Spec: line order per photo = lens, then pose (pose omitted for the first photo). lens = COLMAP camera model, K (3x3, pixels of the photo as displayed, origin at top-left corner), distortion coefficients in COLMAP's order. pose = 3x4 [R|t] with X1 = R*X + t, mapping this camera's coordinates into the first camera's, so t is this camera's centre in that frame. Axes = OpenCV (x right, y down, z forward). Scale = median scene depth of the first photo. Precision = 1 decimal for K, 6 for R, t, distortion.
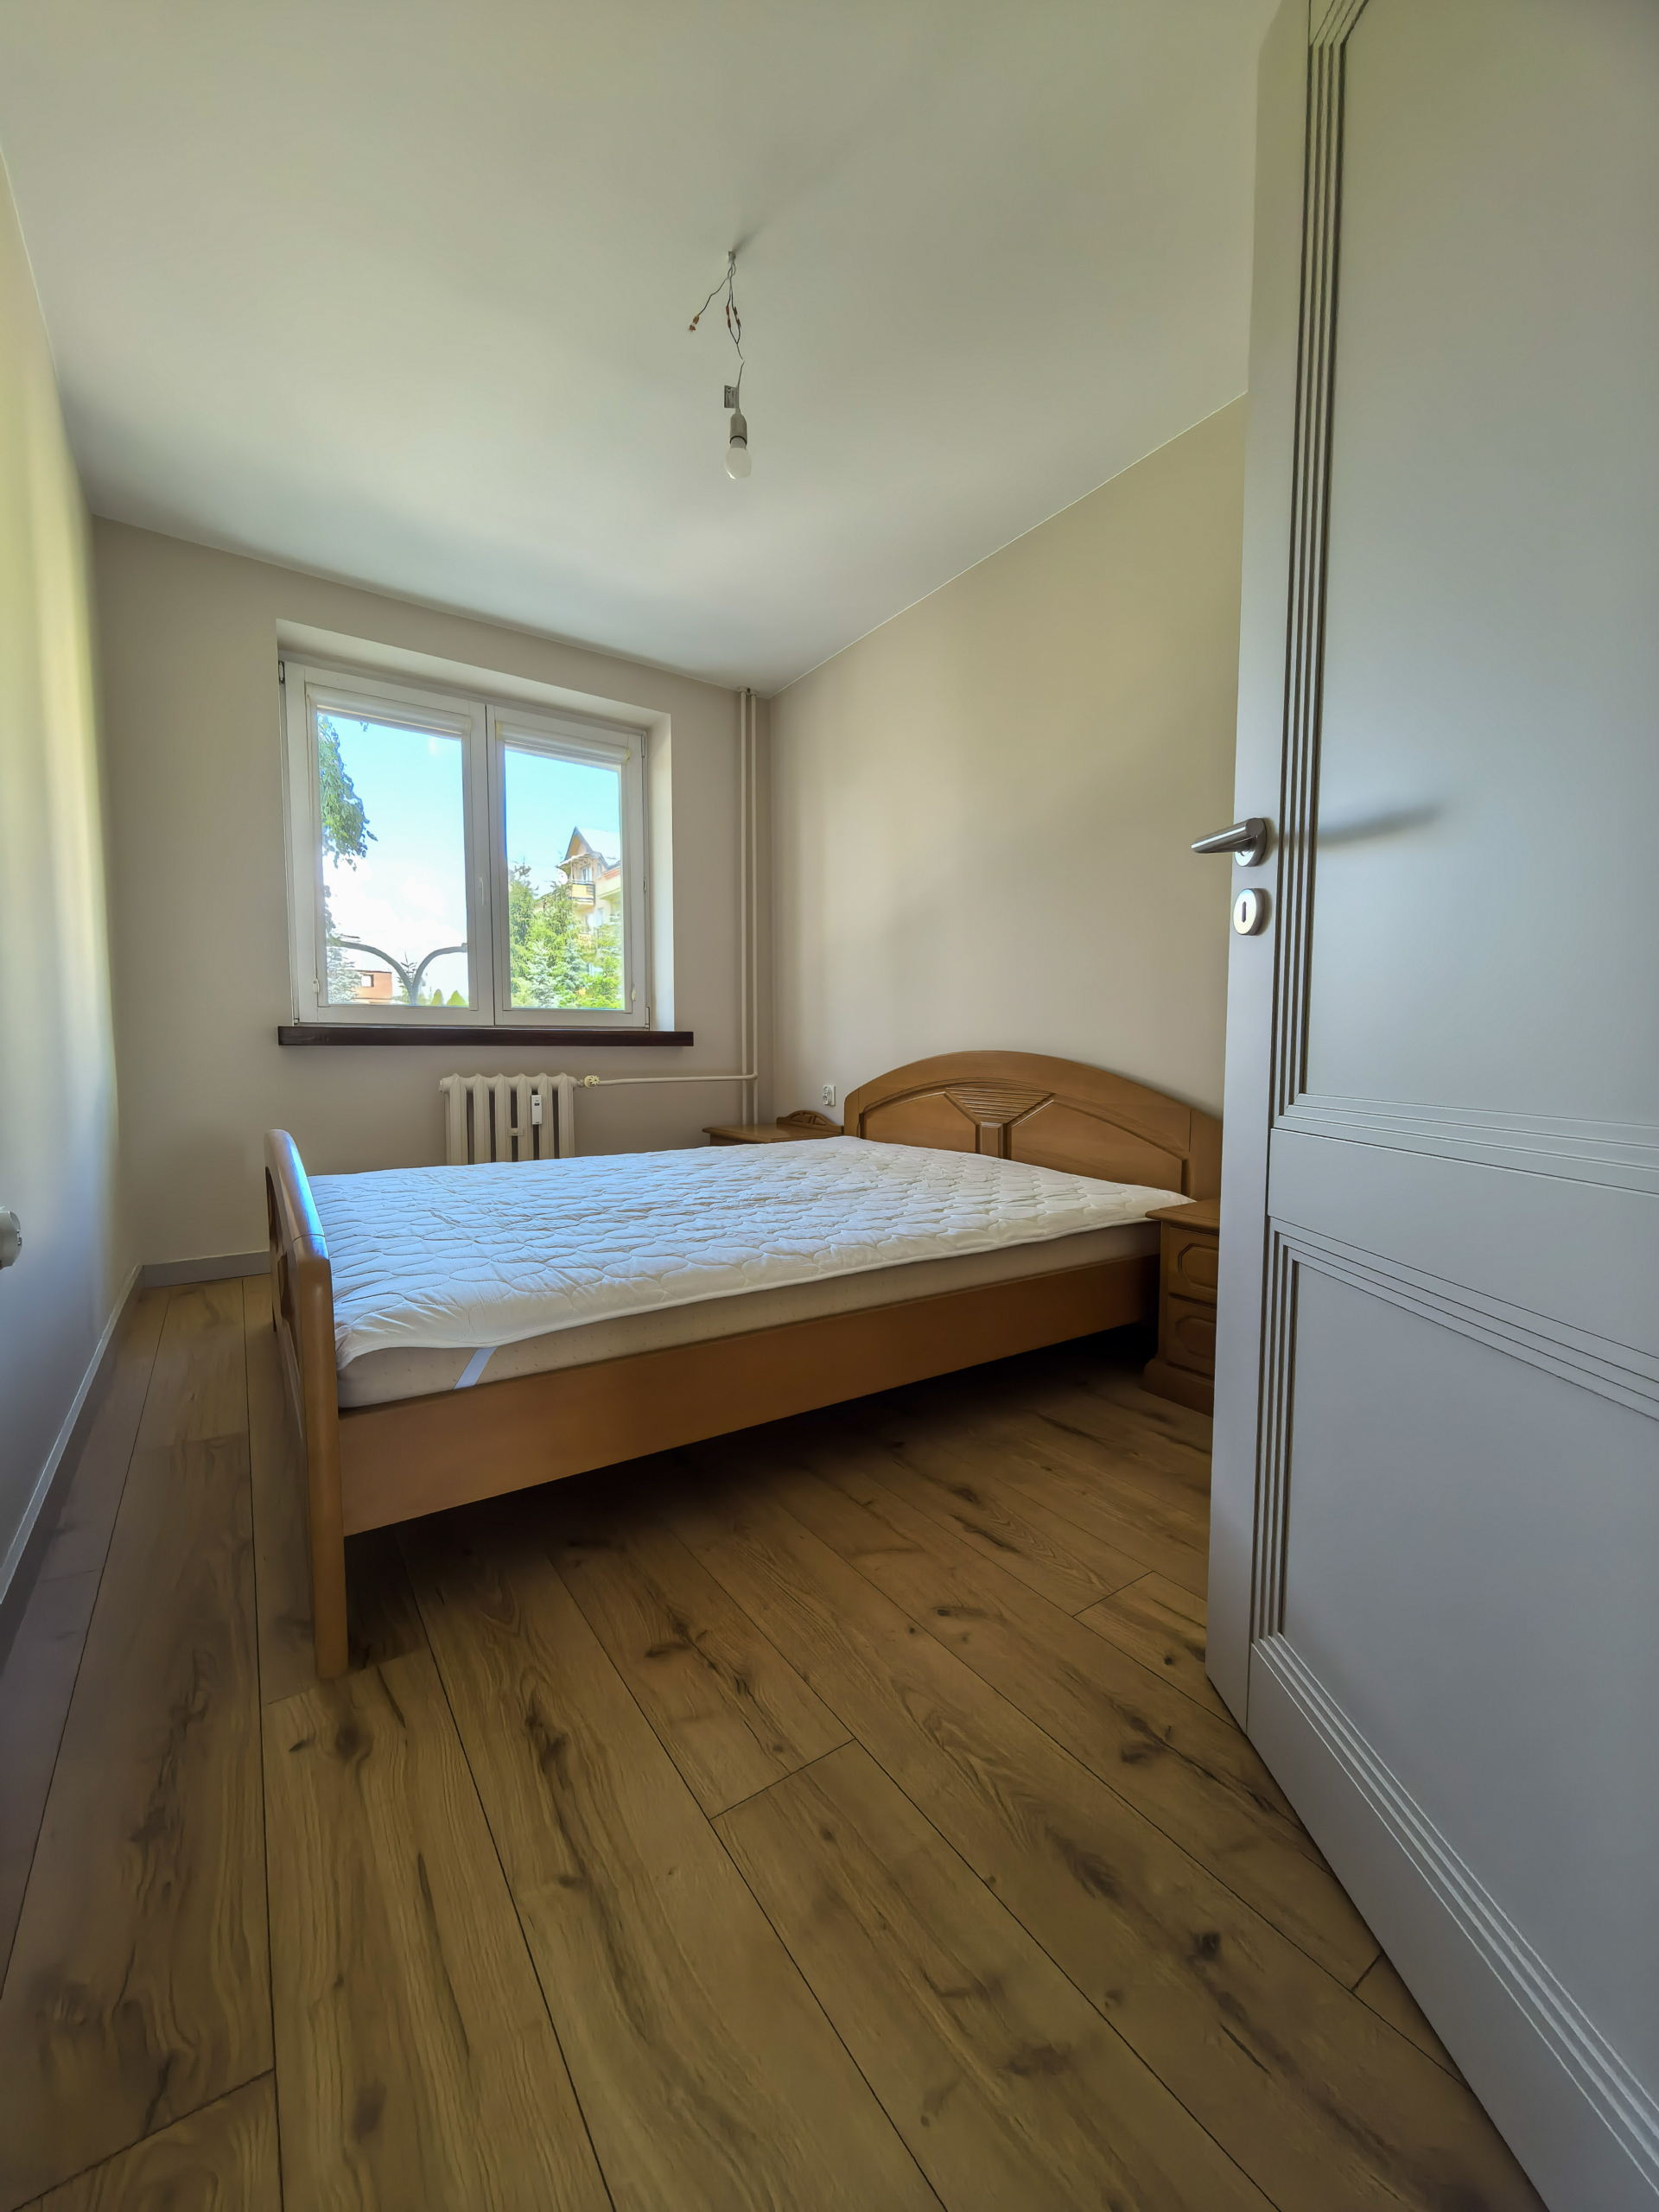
lens RADIAL K [[884.3, 0, 830.4], [0, 884.3, 1113.1], [0, 0, 1]] dist [0.022508, 0.000041]
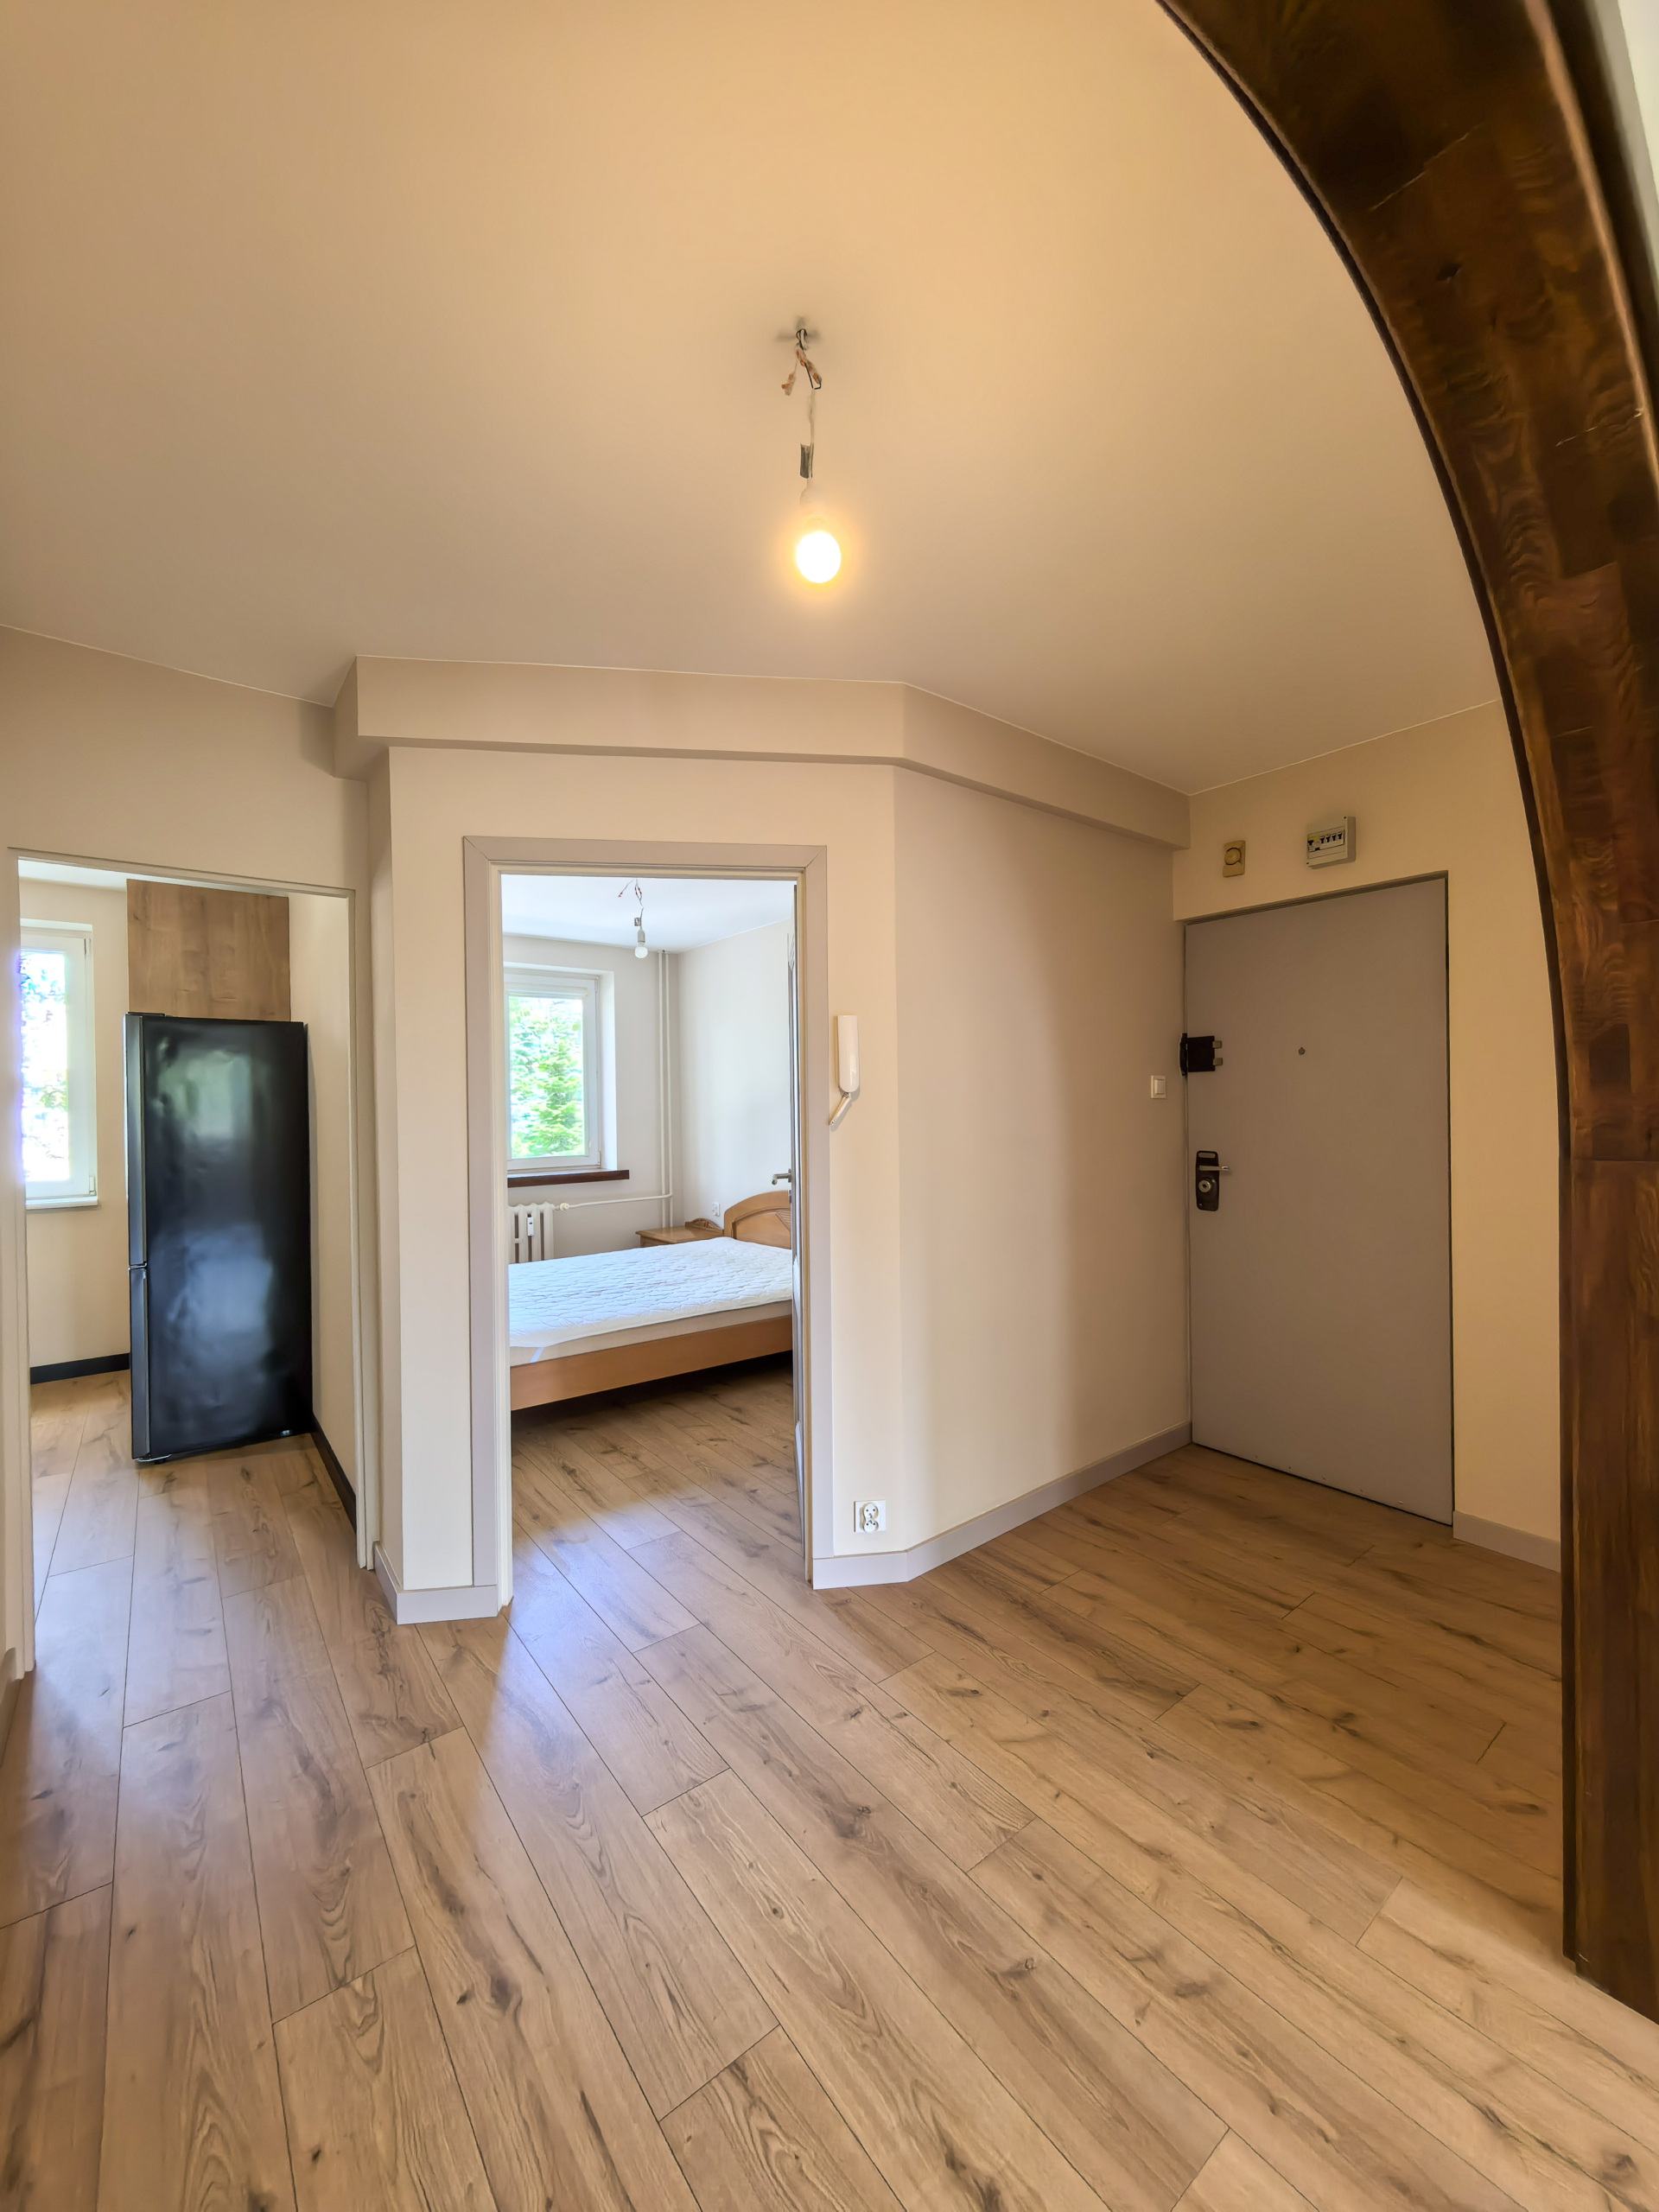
lens RADIAL K [[884.3, 0, 830.4], [0, 884.3, 1113.1], [0, 0, 1]] dist [0.022508, 0.000041]
pose [[0.998418, -0.018868, 0.052963, 0.135782], [0.022291, 0.997648, -0.064814, -0.095081], [-0.051615, 0.065892, 0.996491, -0.668399]]
